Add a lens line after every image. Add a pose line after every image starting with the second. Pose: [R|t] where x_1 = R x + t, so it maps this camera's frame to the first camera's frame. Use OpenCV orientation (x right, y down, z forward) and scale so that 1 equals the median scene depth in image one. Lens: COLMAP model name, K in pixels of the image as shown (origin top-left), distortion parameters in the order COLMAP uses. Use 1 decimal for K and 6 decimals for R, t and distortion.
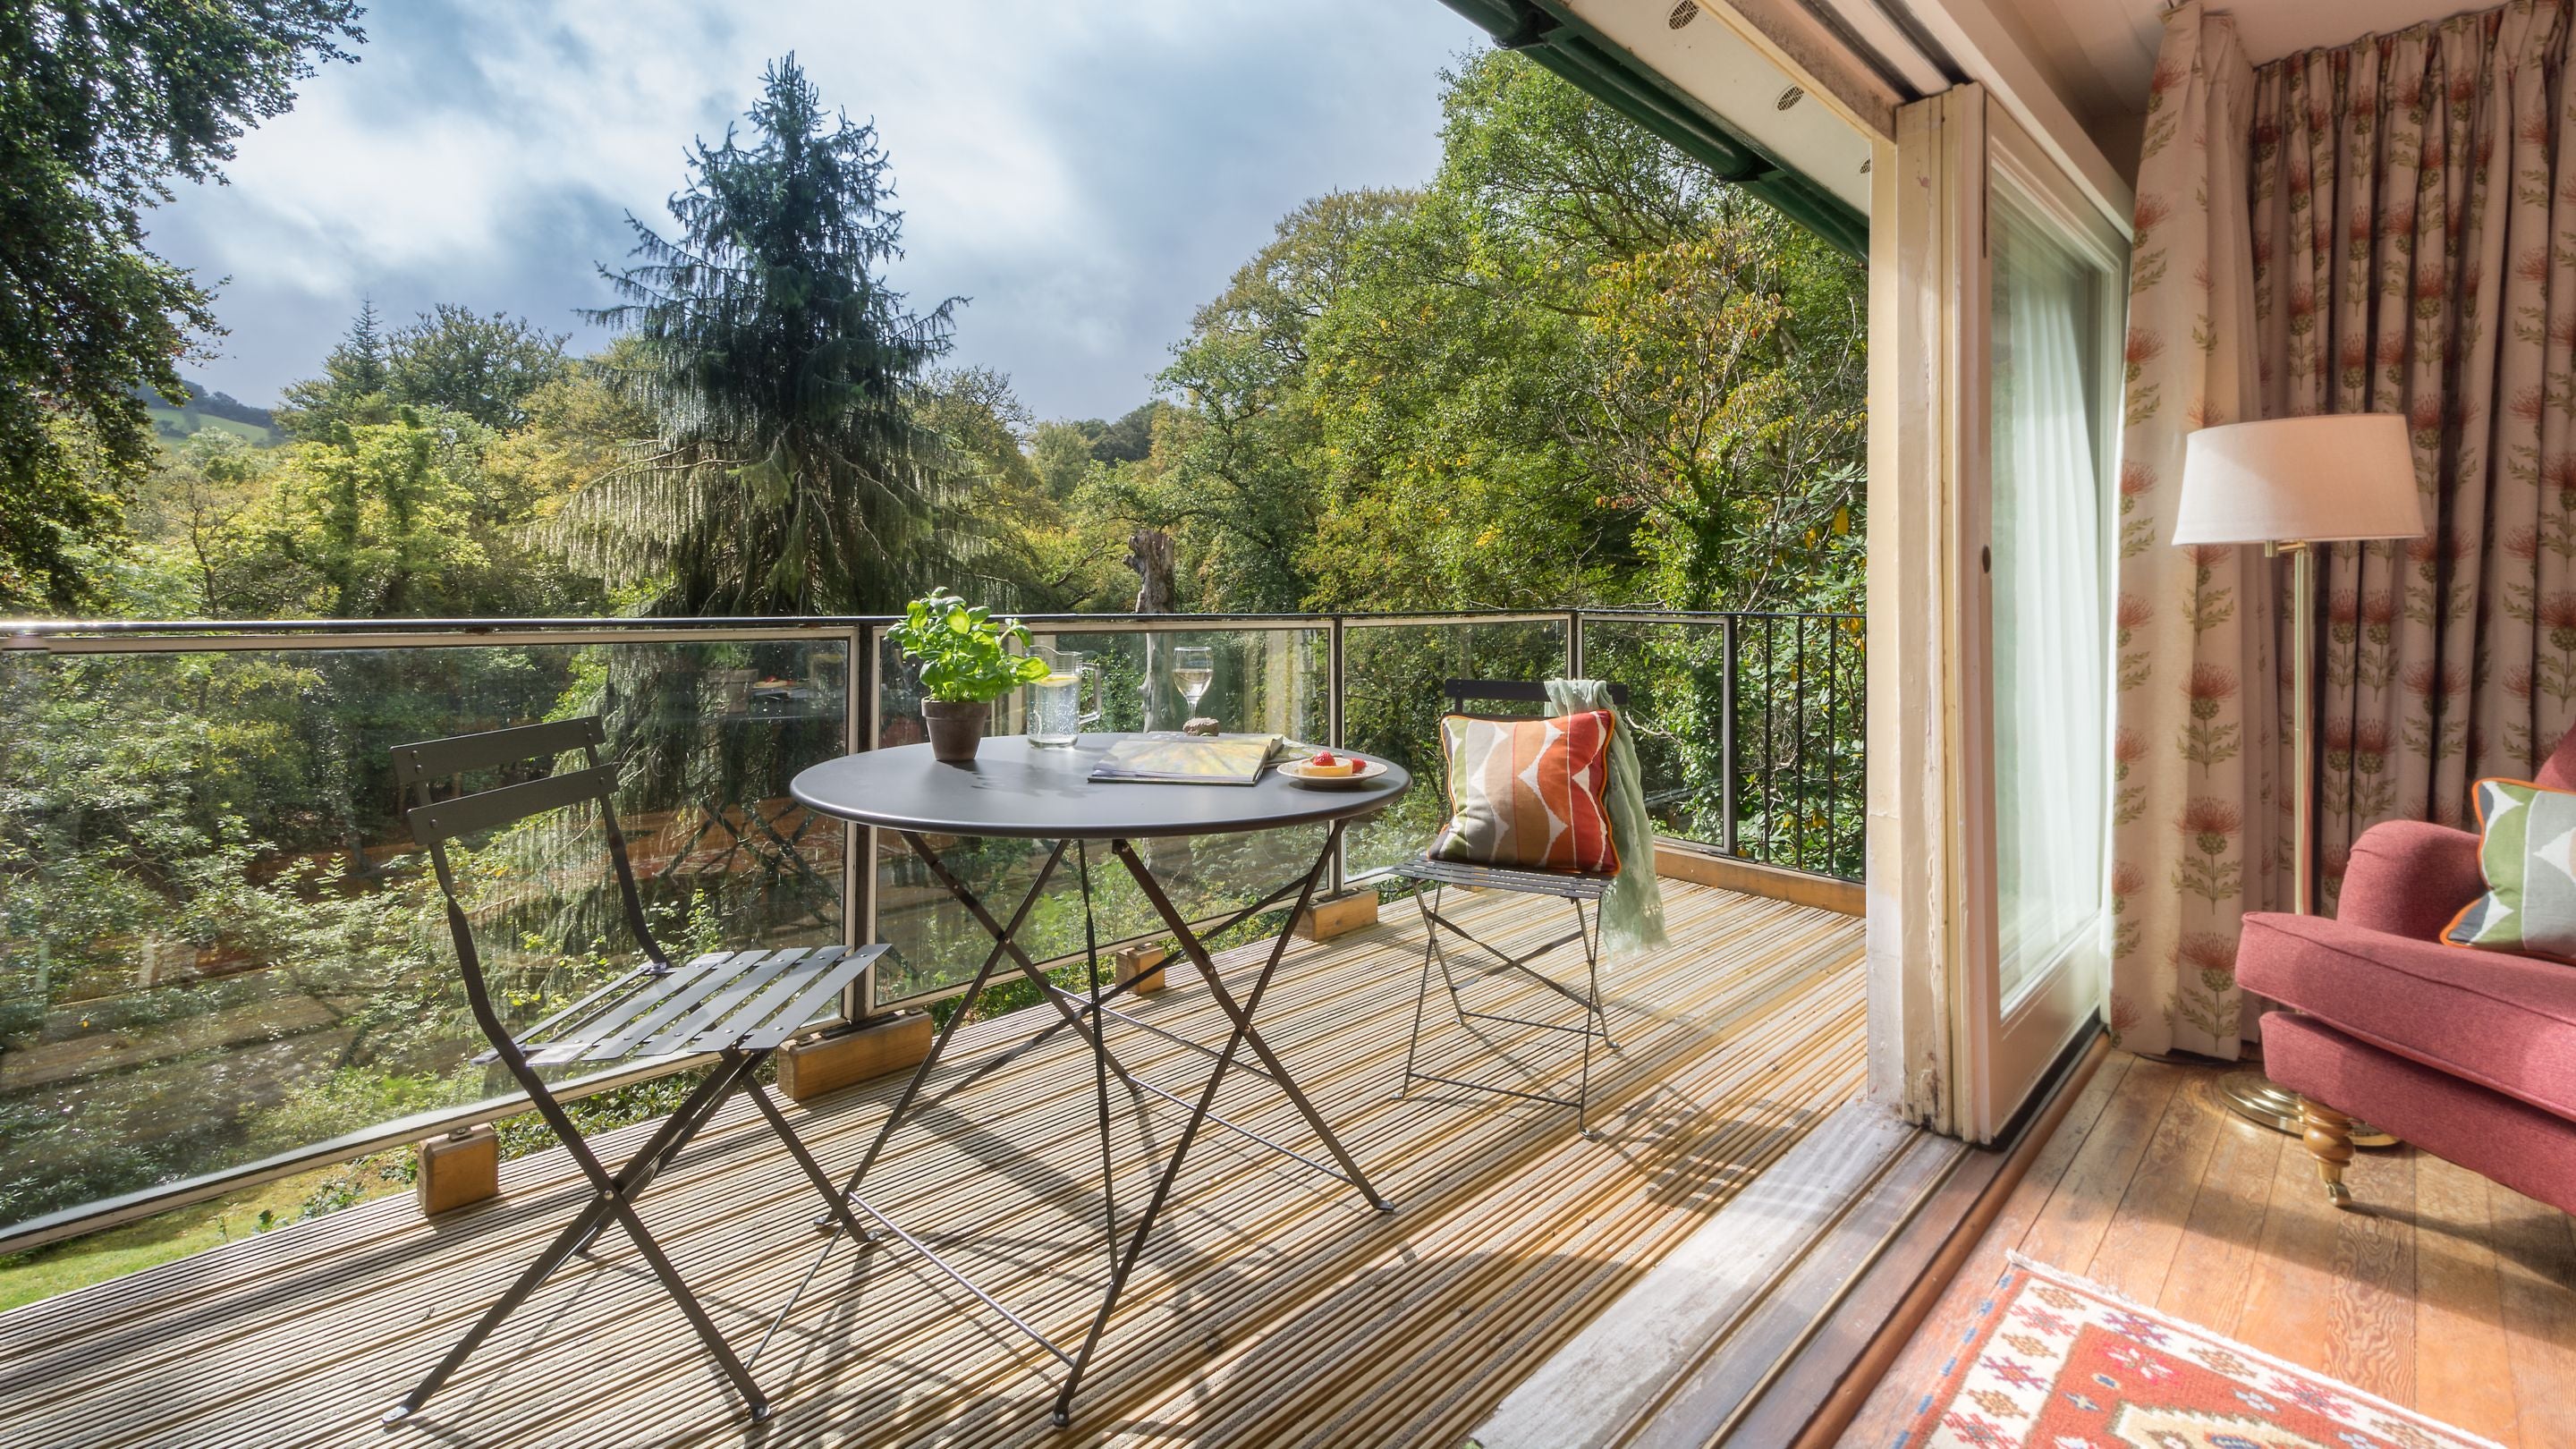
lens RADIAL K [[1107.3, 0, 1271.4], [0, 1107.3, 592.0], [0, 0, 1]] dist [0.015122, -0.000108]
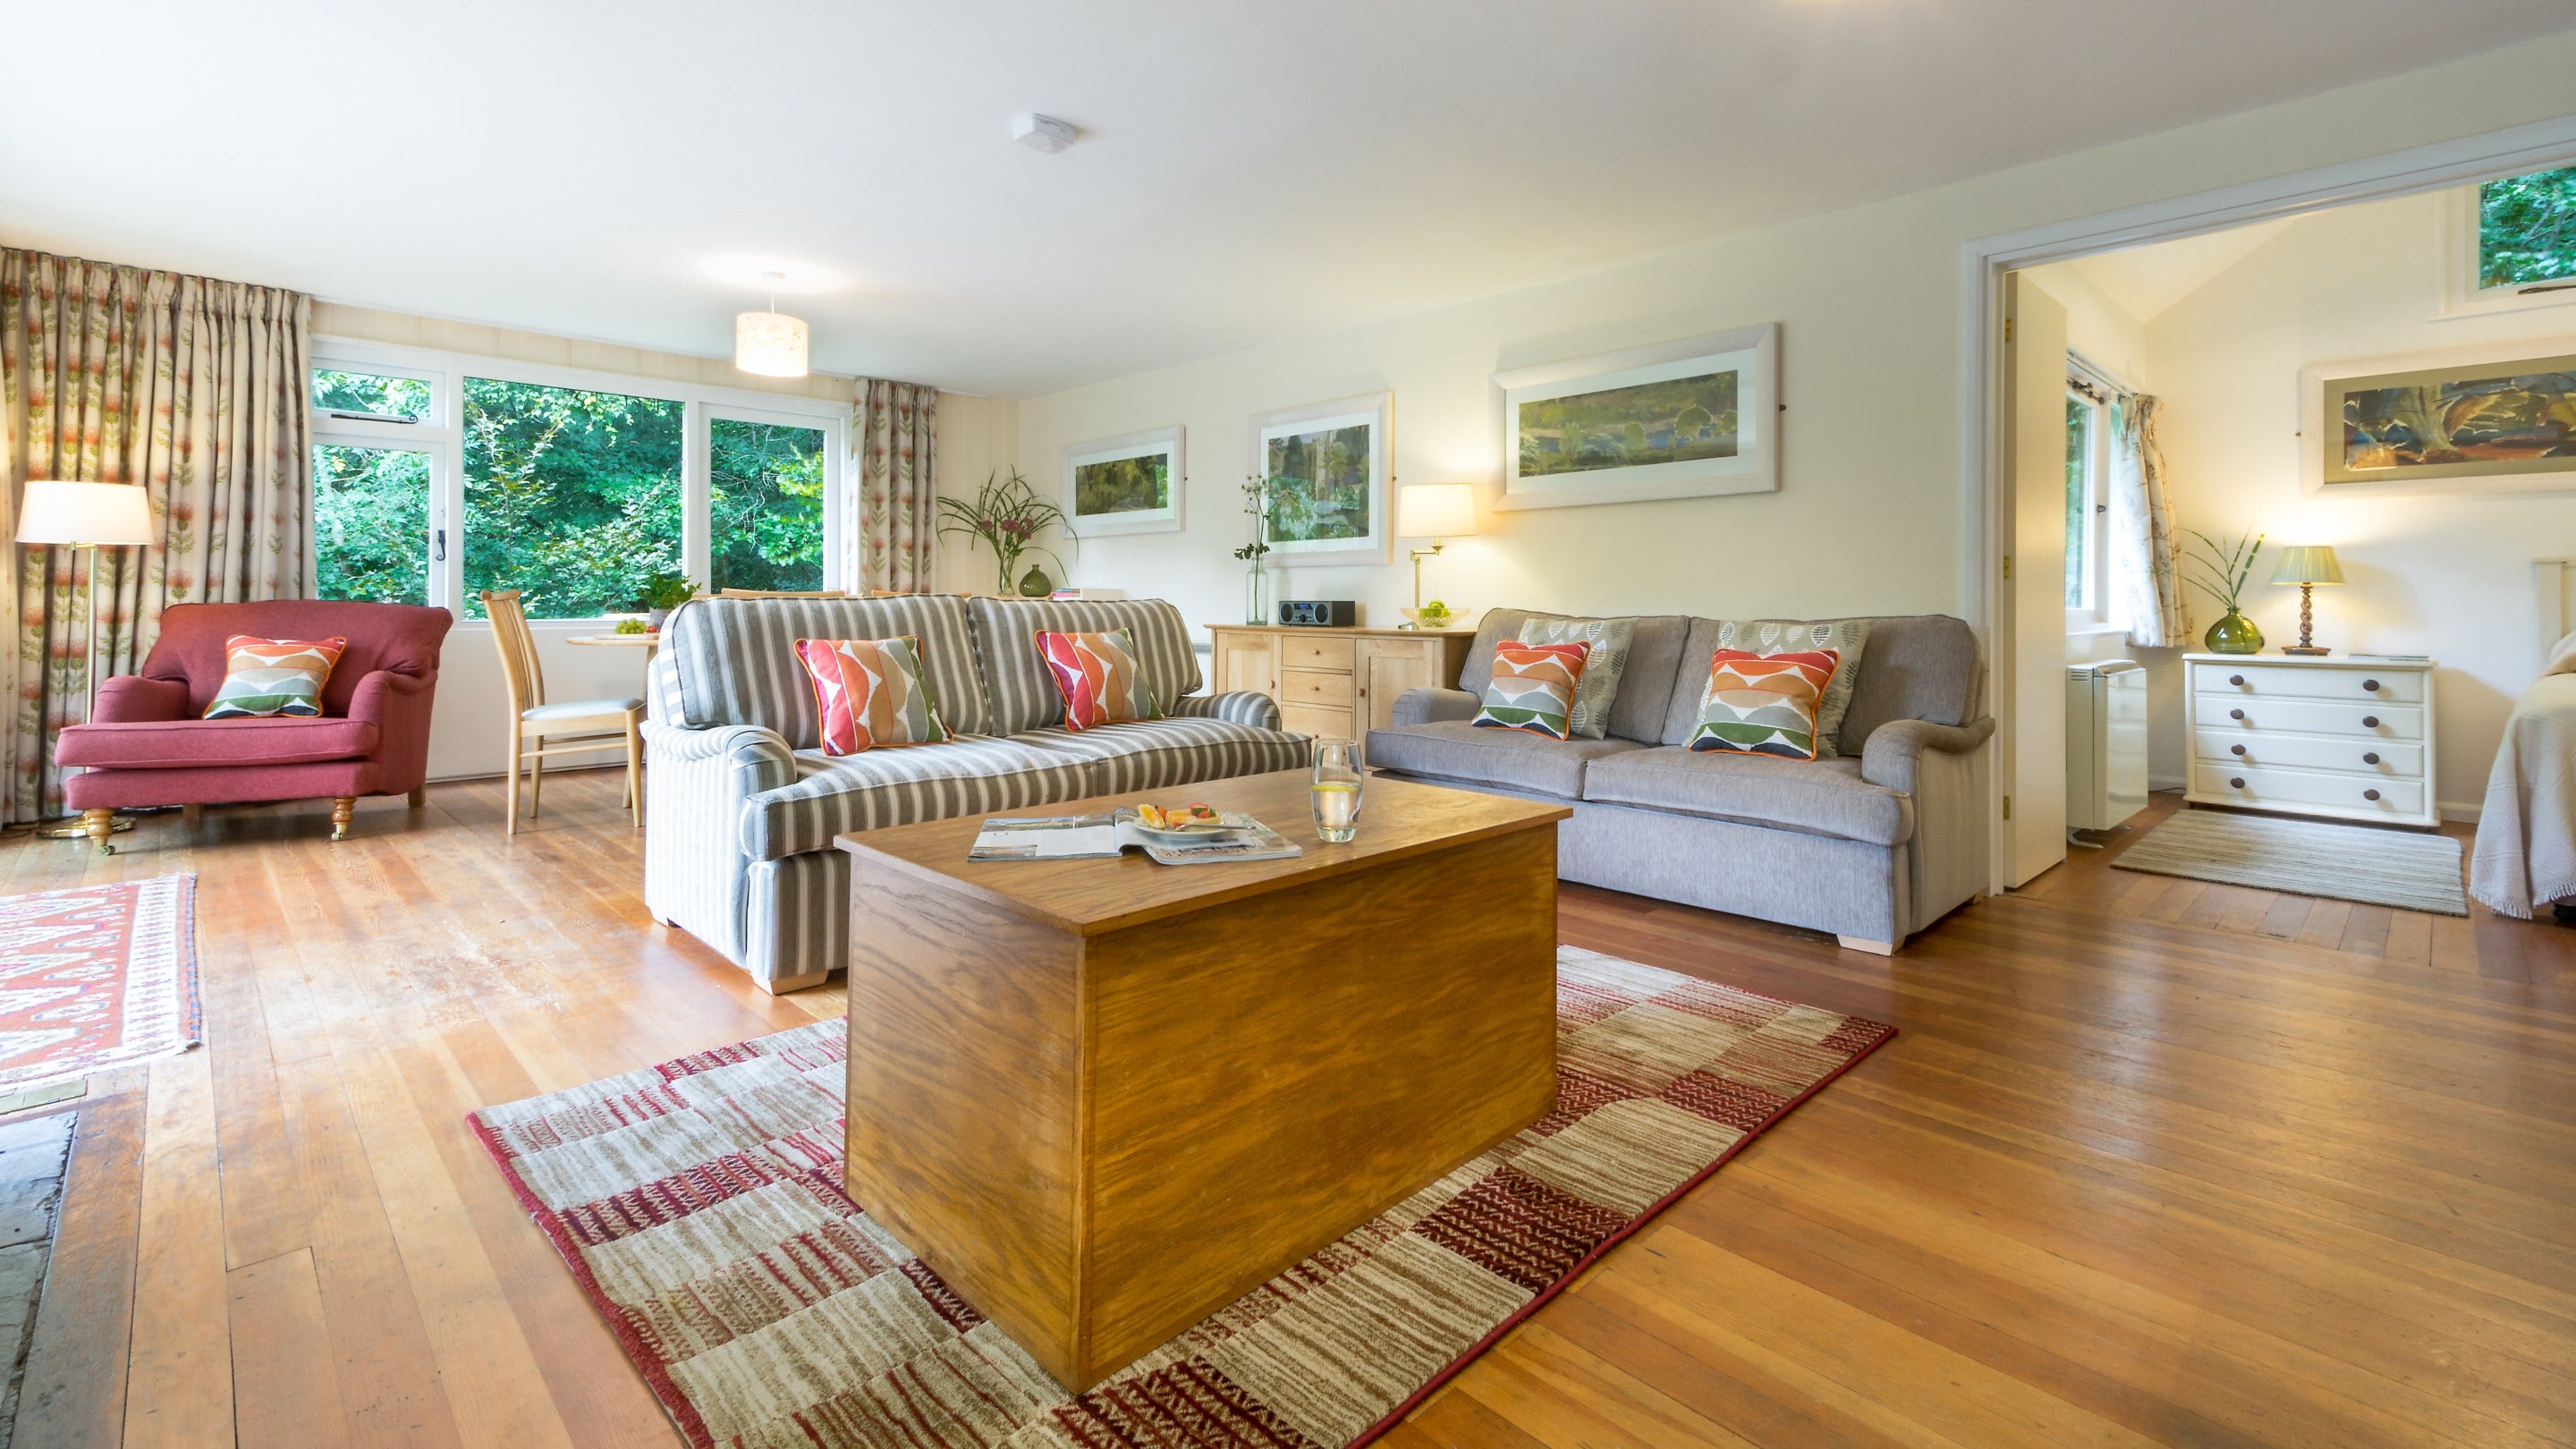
lens RADIAL K [[1107.3, 0, 1287.8], [0, 1107.3, 583.2], [0, 0, 1]] dist [0.015122, -0.000108]
pose [[-0.025175, 0.009929, 0.999634, -0.219981], [-0.000259, 0.999951, -0.009939, 0.009864], [-0.999683, -0.000509, -0.025171, -0.224257]]
